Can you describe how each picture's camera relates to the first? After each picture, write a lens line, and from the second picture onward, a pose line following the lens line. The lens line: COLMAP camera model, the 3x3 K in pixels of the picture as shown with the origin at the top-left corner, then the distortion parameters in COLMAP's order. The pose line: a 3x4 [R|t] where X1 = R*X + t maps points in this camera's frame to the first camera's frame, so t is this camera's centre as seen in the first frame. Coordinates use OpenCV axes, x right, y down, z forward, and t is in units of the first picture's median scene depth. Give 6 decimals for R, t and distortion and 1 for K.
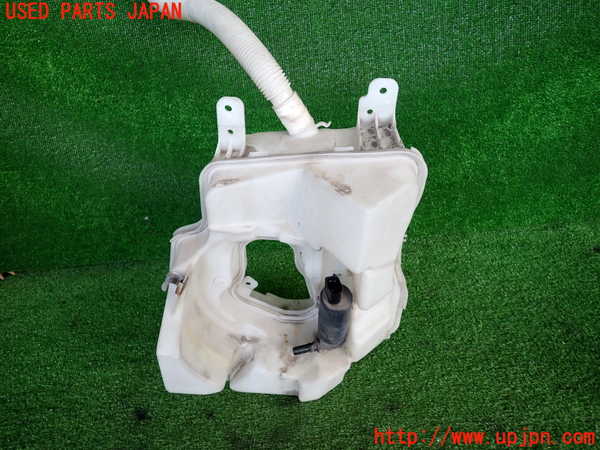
lens RADIAL K [[452.7, 0, 300.1], [0, 452.7, 220.6], [0, 0, 1]] dist [0.006544, -0.001445]
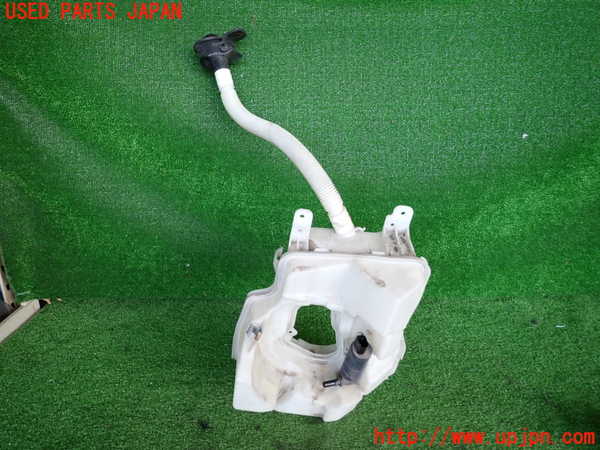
lens RADIAL K [[452.7, 0, 300.1], [0, 452.7, 220.6], [0, 0, 1]] dist [0.006544, -0.001445]
pose [[0.991418, 0.096230, 0.088490, -0.254901], [-0.090567, 0.993705, -0.065934, -0.116121], [-0.094278, 0.057354, 0.993892, -0.412818]]
